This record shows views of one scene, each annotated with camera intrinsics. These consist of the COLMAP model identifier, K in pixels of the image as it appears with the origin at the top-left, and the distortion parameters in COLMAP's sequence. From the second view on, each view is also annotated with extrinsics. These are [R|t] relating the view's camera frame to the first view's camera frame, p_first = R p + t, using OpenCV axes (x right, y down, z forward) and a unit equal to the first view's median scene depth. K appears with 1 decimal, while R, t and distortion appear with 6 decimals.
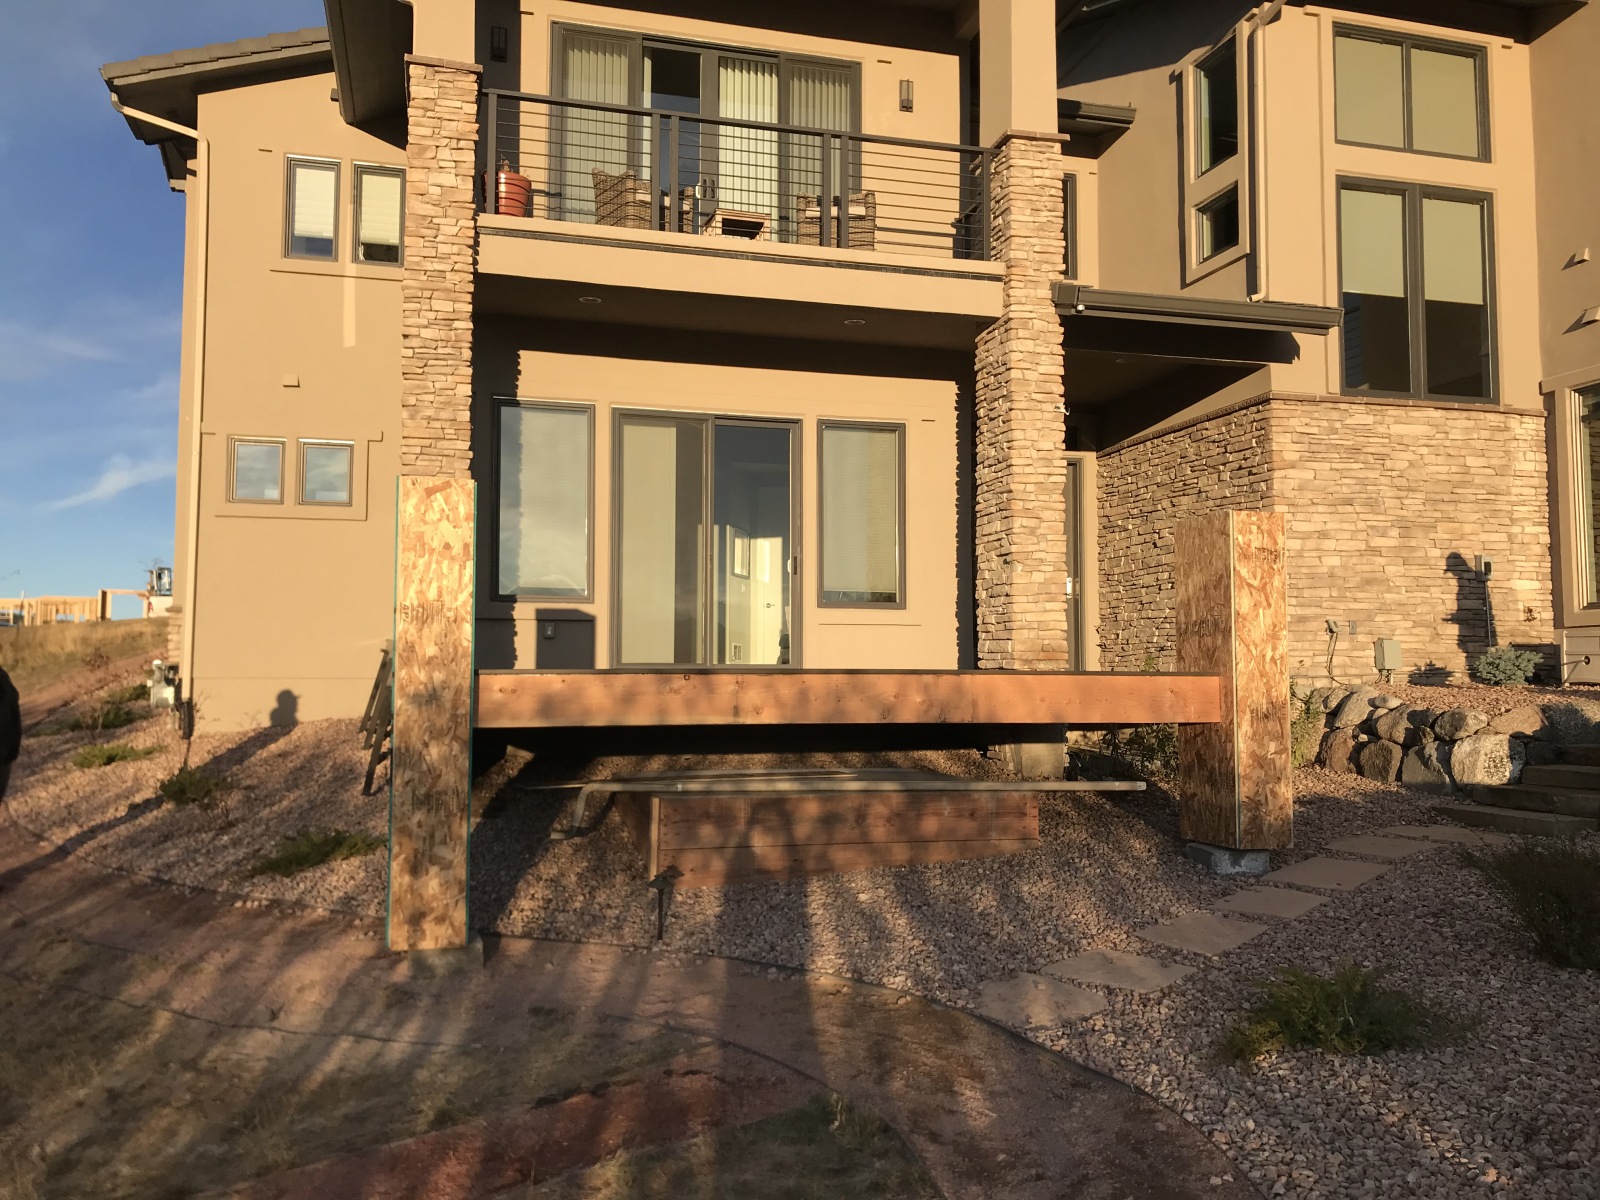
lens RADIAL K [[1322.7, 0, 779.6], [0, 1322.7, 604.7], [0, 0, 1]] dist [0.016586, -0.013828]
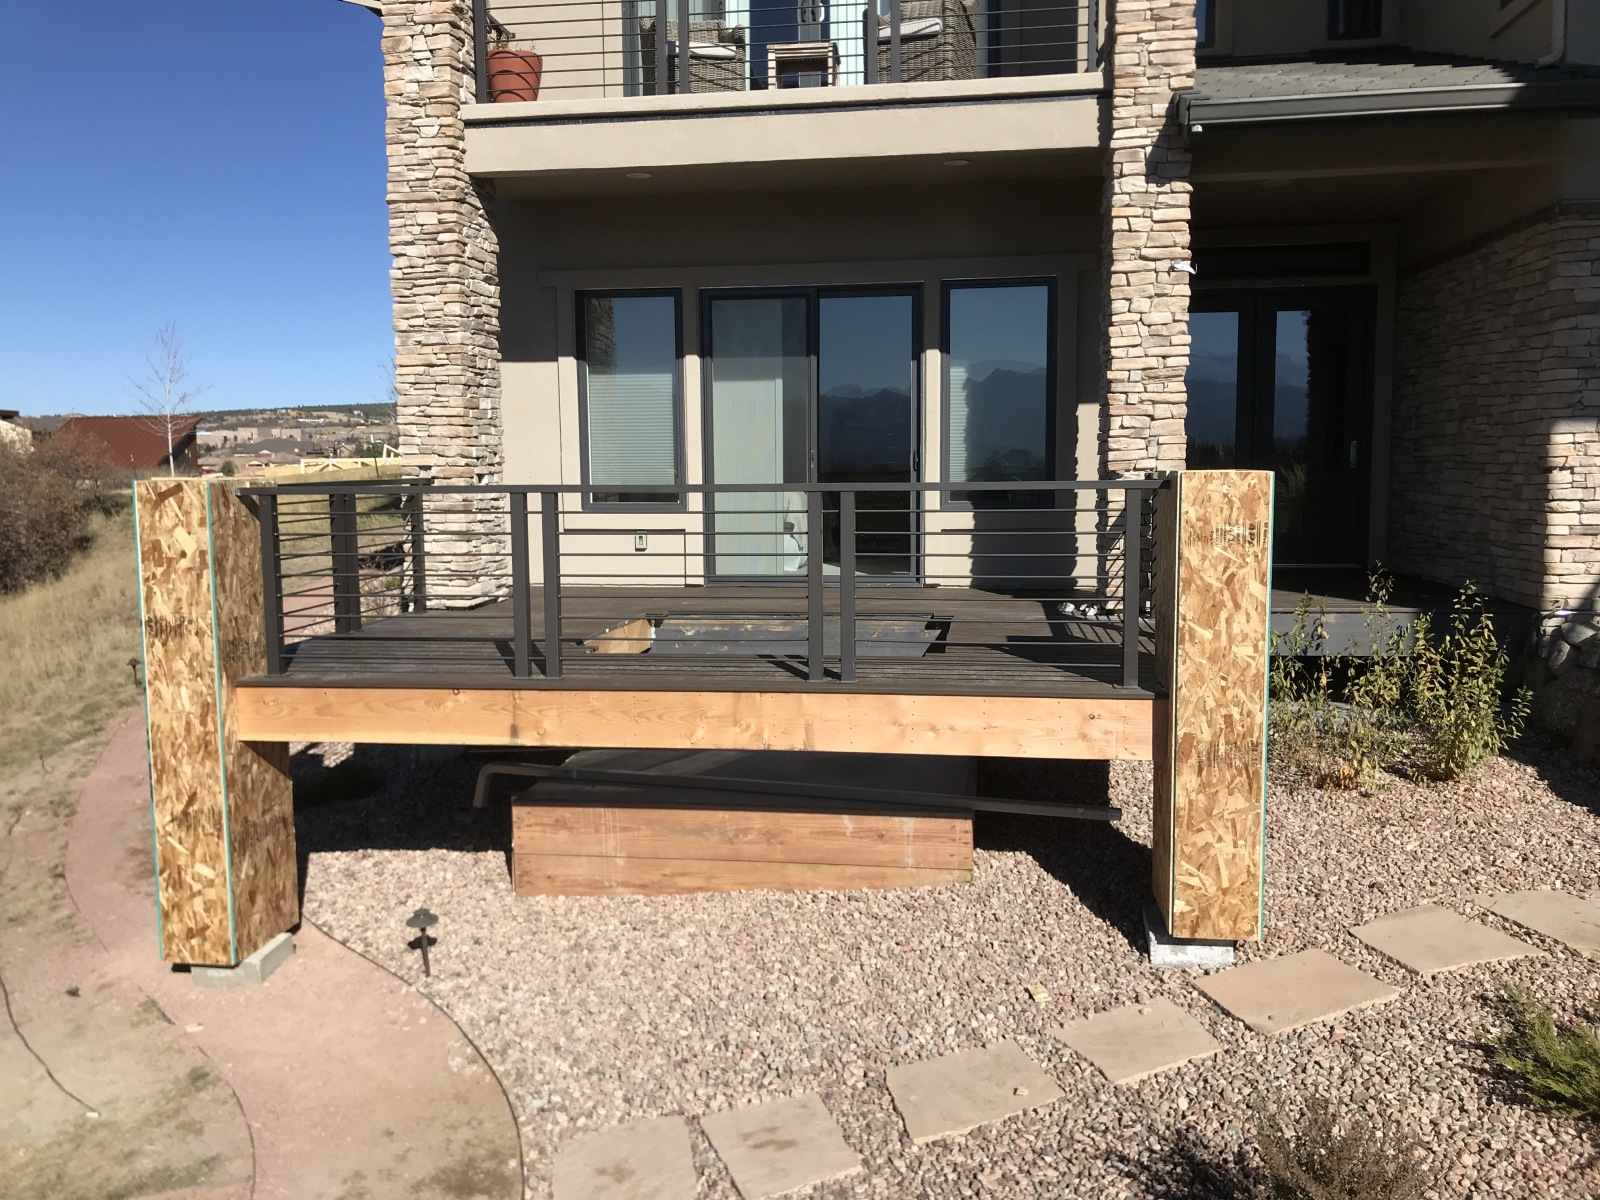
lens RADIAL K [[1322.7, 0, 794.8], [0, 1322.7, 593.1], [0, 0, 1]] dist [0.016586, -0.013828]
pose [[0.915494, 0.028679, -0.401307, 0.315102], [0.037239, 0.987134, 0.155496, -0.089306], [0.400604, -0.157300, 0.902648, 0.199918]]
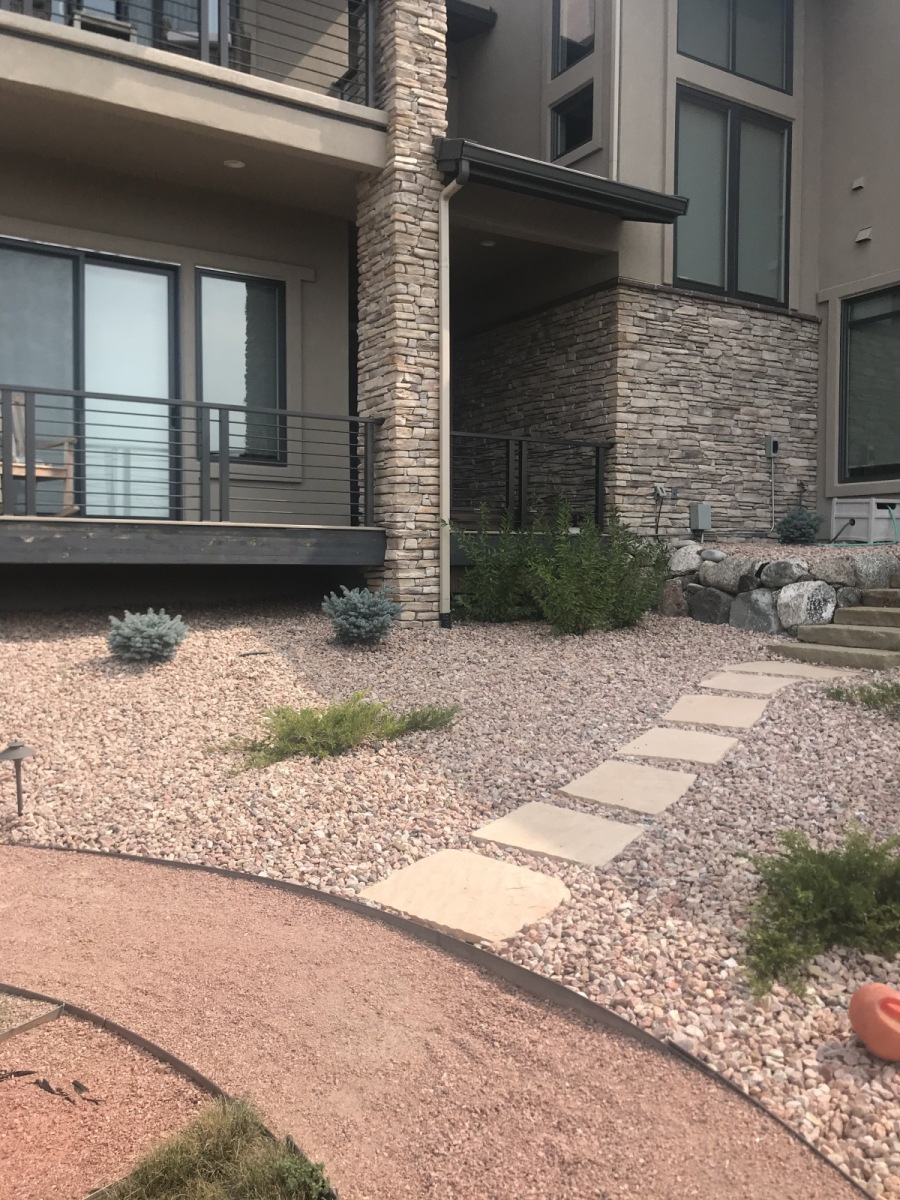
lens RADIAL K [[992.0, 0, 449.2], [0, 992.0, 604.6], [0, 0, 1]] dist [0.016586, -0.013828]
pose [[0.961955, -0.007269, 0.273110, 0.006241], [-0.021413, 0.994565, 0.101891, 0.032737], [-0.272366, -0.103863, 0.956572, 0.234942]]
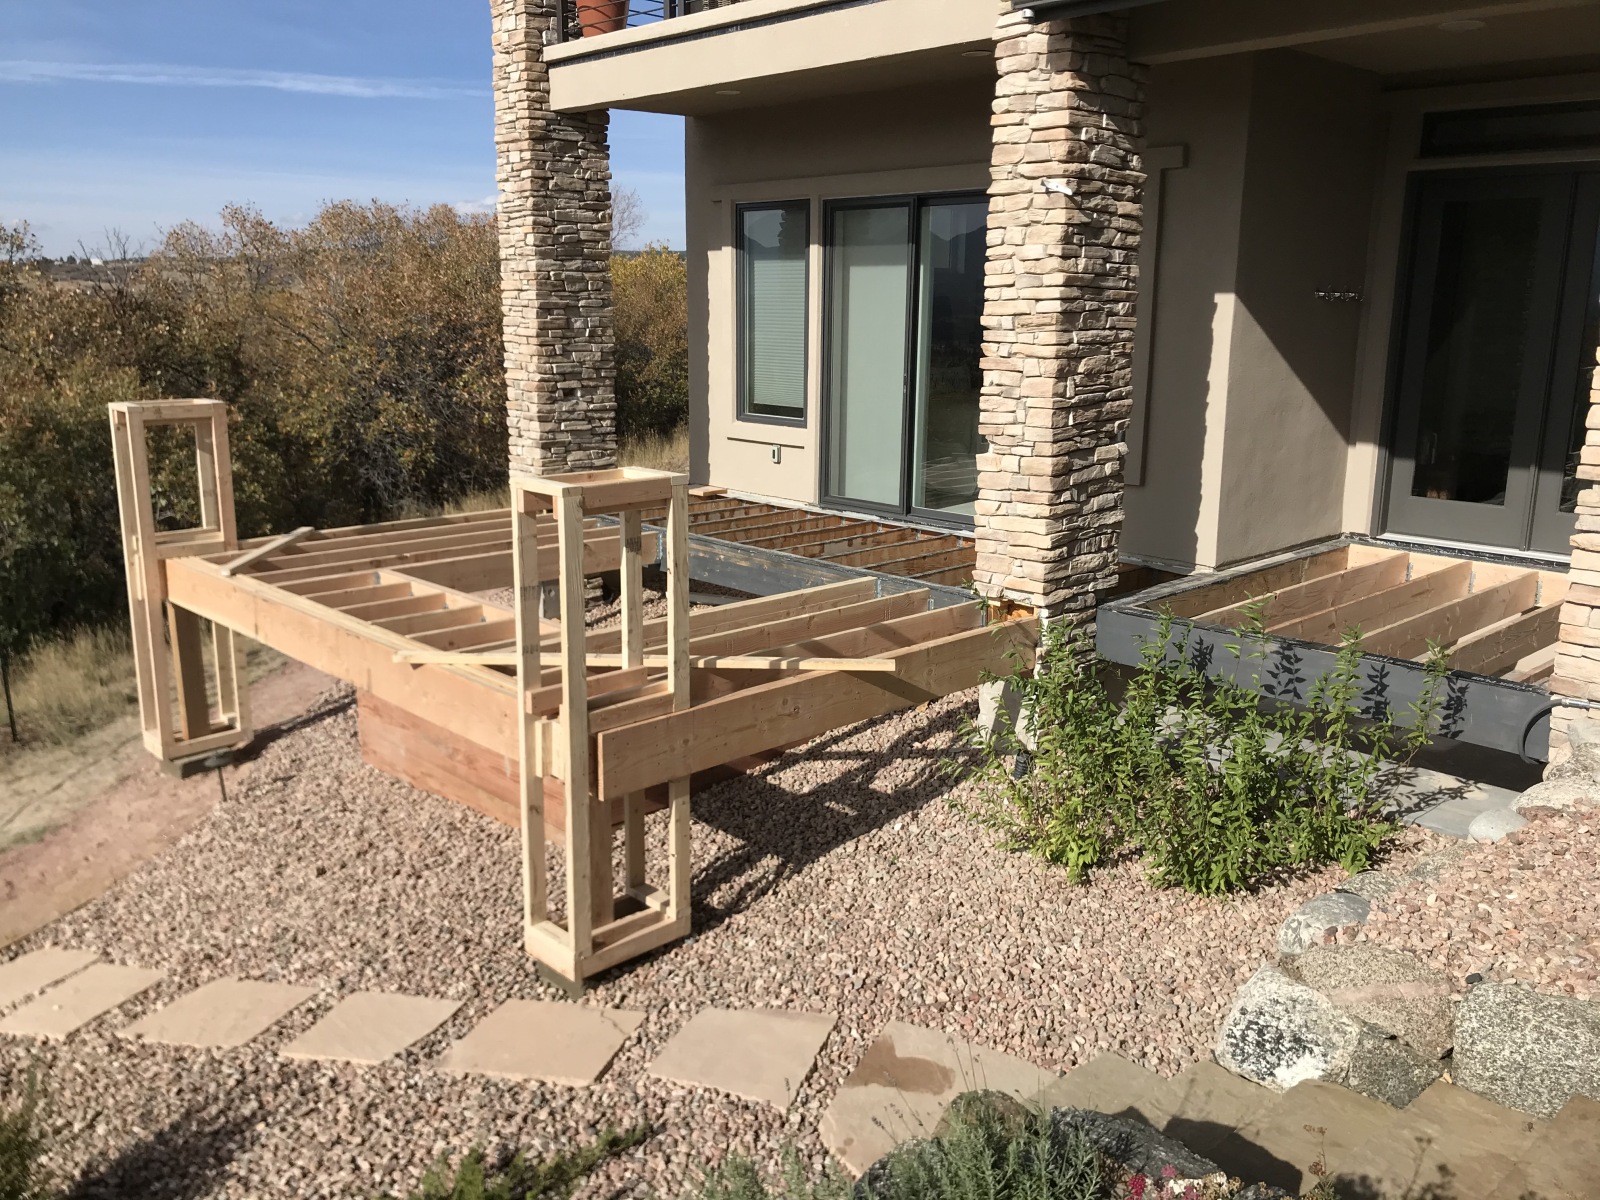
lens RADIAL K [[1322.7, 0, 787.3], [0, 1322.7, 593.3], [0, 0, 1]] dist [0.016586, -0.013828]
pose [[0.473844, 0.191742, -0.859481, 0.700548], [0.049040, 0.968747, 0.243155, -0.120235], [0.879242, -0.157367, 0.449632, 0.587940]]
